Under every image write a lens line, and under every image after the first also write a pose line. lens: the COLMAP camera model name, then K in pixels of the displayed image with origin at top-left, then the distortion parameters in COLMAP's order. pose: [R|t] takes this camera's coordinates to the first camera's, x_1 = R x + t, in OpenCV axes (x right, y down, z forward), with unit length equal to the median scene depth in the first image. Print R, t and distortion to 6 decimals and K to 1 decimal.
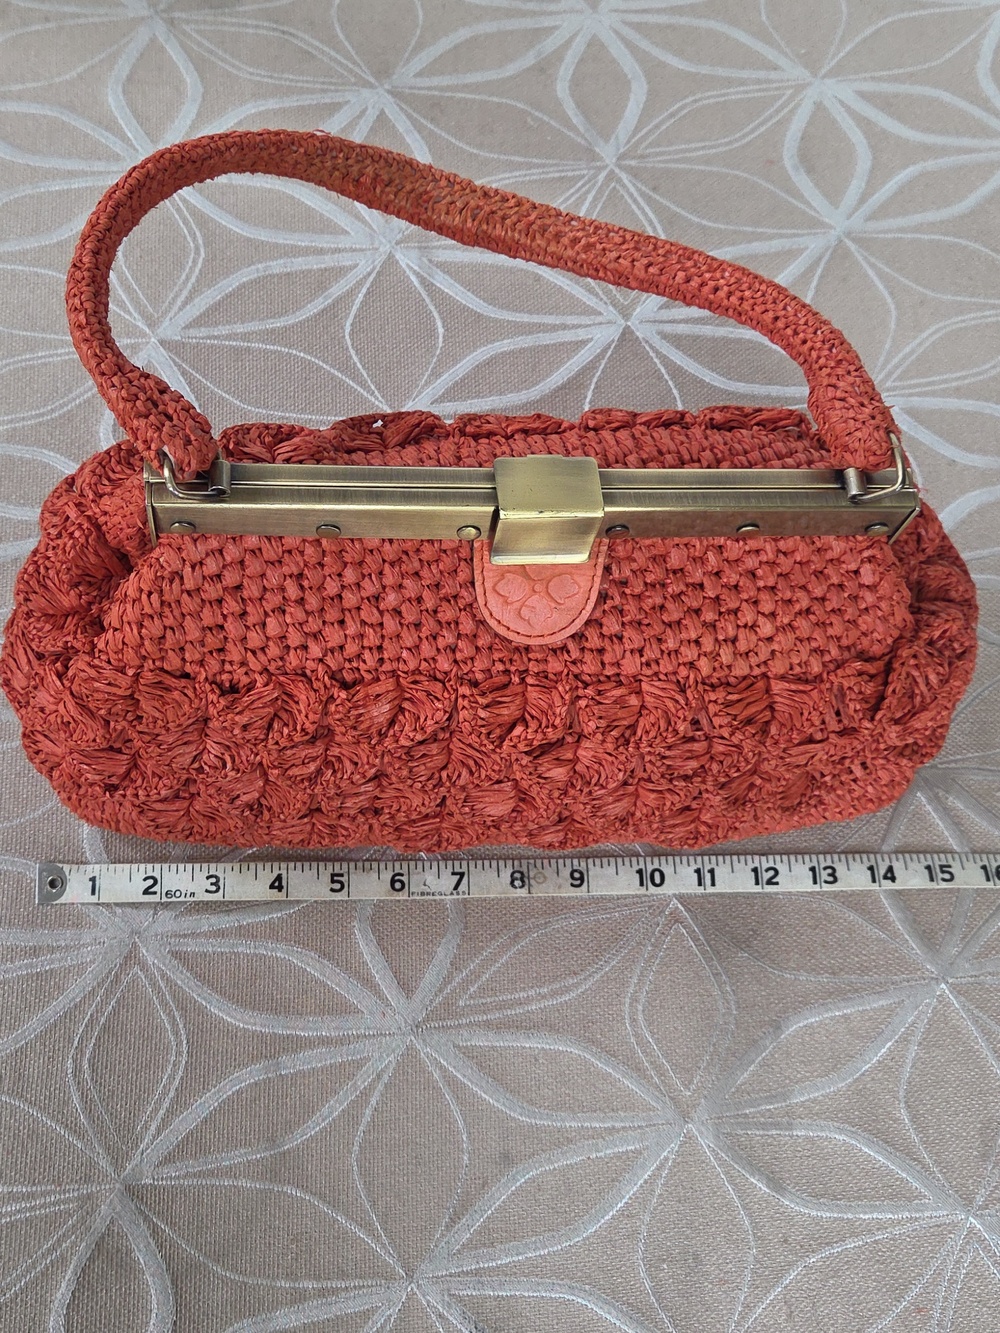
lens RADIAL K [[1188.7, 0, 524.7], [0, 1188.7, 670.6], [0, 0, 1]] dist [0.011826, 0.004955]
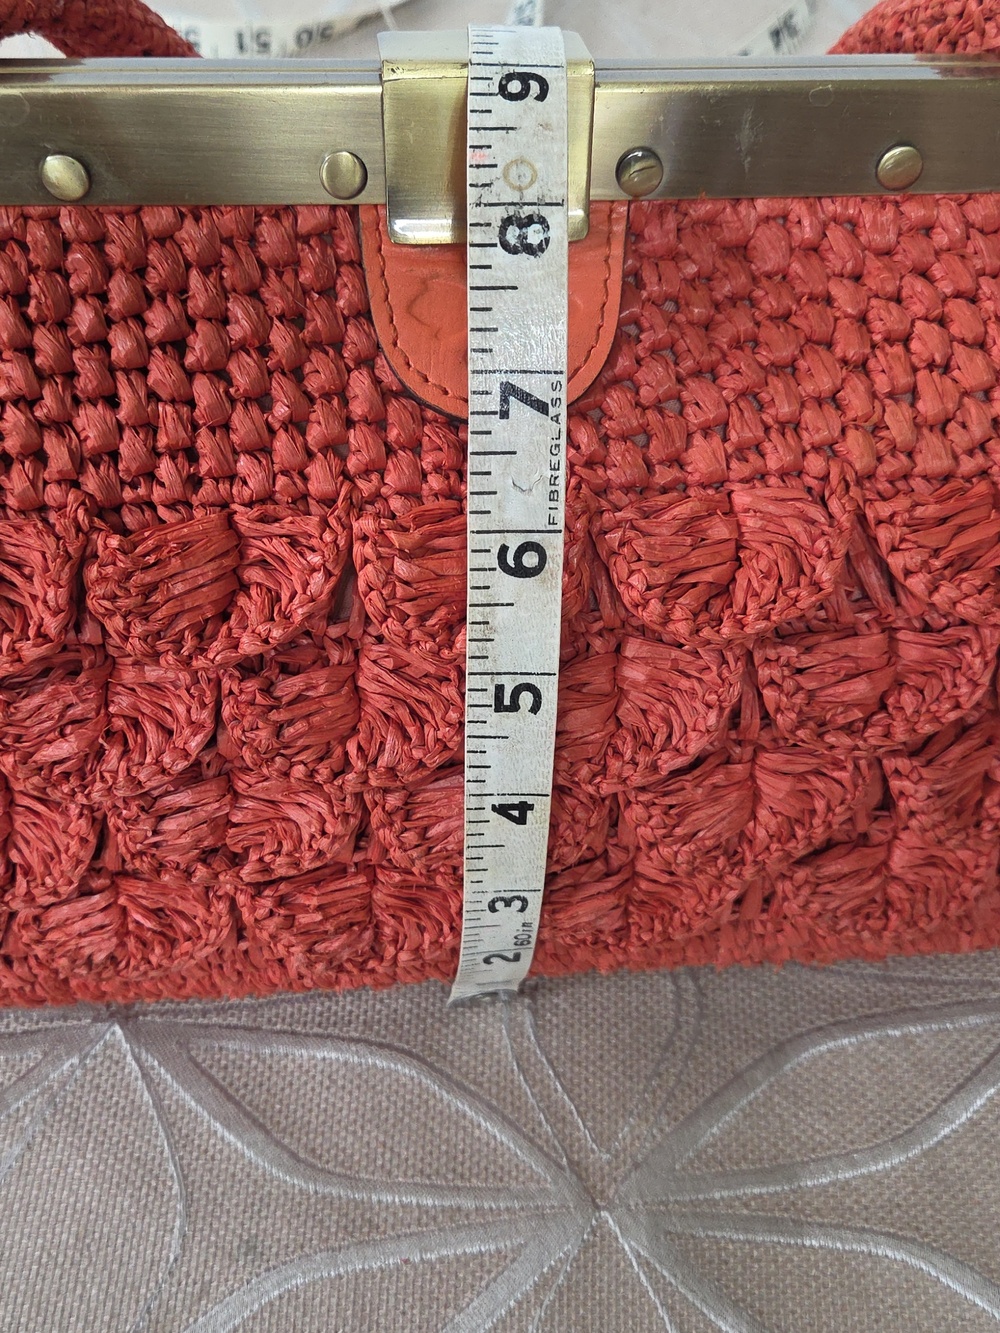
lens RADIAL K [[1188.7, 0, 524.7], [0, 1188.7, 670.6], [0, 0, 1]] dist [0.011826, 0.004955]
pose [[0.993888, -0.087995, -0.066663, 0.040712], [0.062207, 0.945269, -0.320307, 0.229984], [0.091200, 0.314202, 0.944965, 0.558658]]
